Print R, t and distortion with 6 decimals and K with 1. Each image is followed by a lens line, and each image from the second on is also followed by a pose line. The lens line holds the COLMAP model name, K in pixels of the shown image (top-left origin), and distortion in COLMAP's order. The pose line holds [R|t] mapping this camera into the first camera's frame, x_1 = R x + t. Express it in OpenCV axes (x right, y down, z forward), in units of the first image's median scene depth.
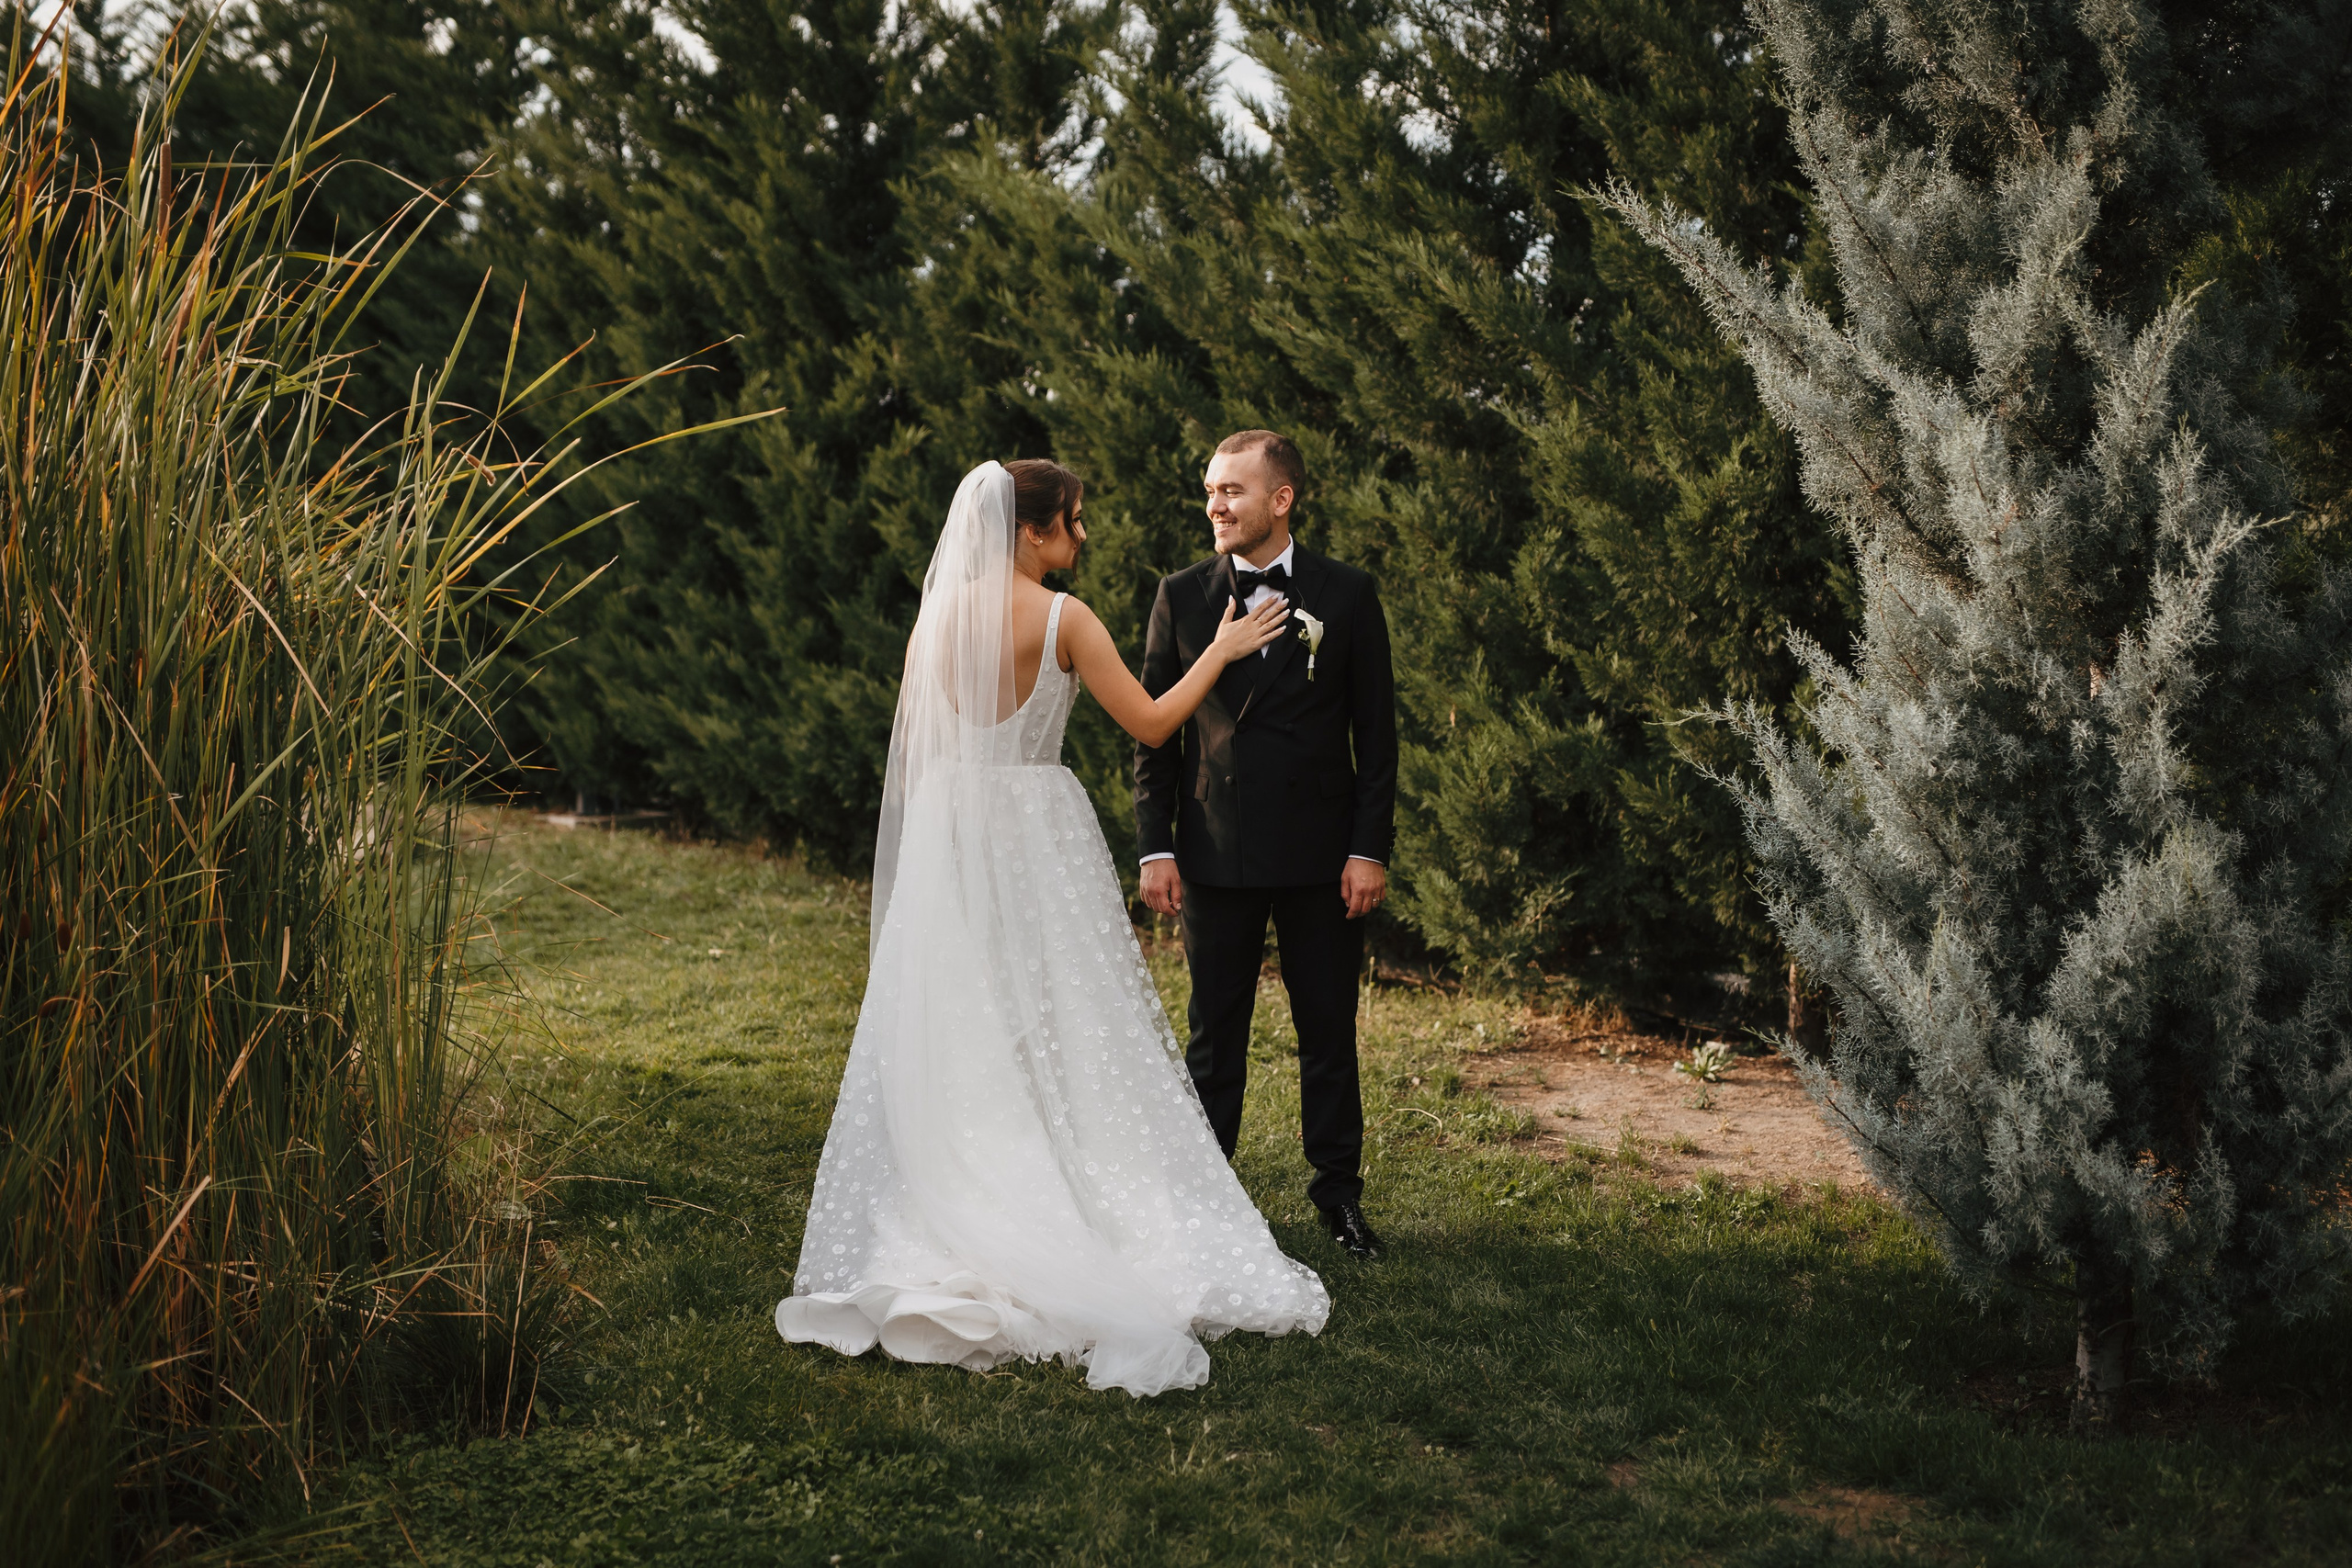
lens RADIAL K [[3282.3, 0, 1159.1], [0, 3282.3, 791.7], [0, 0, 1]] dist [-0.005800, 0.025375]
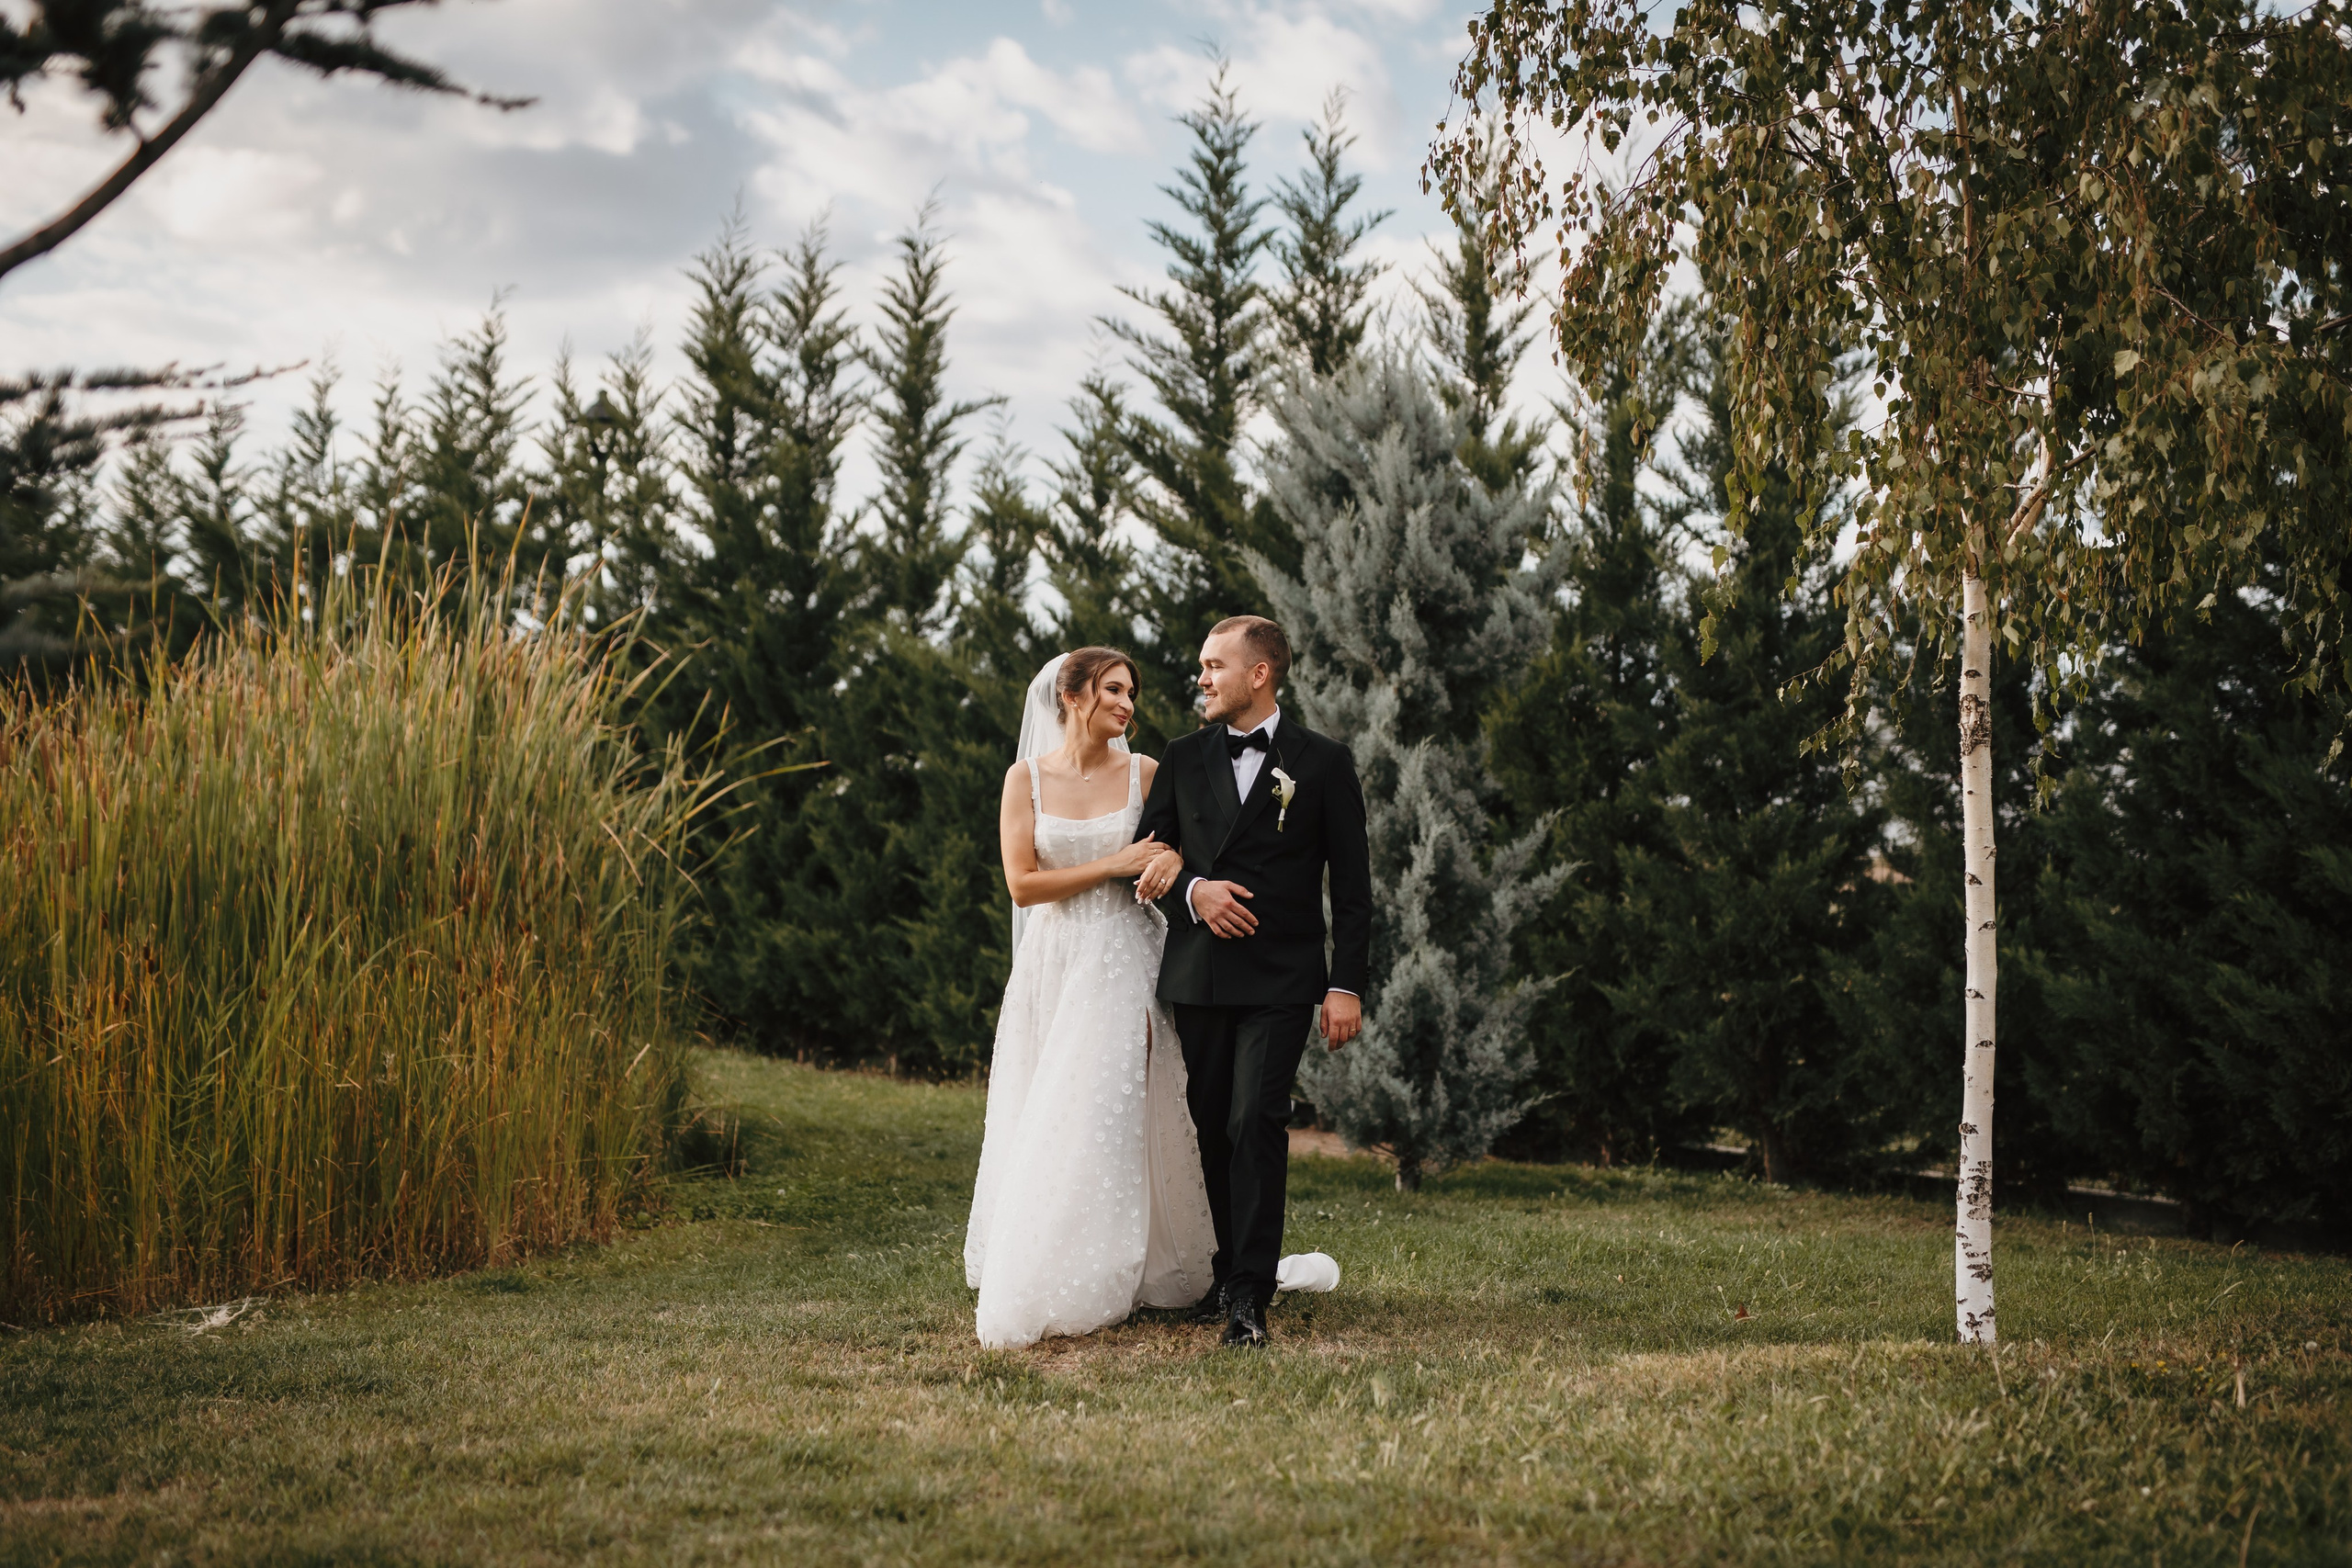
lens RADIAL K [[3282.3, 0, 1159.1], [0, 3282.3, 791.7], [0, 0, 1]] dist [-0.005800, 0.025375]
pose [[0.995274, 0.049607, 0.083475, -0.078870], [-0.039152, 0.991692, -0.122534, 0.148546], [-0.088860, 0.118686, 0.988948, -1.063843]]
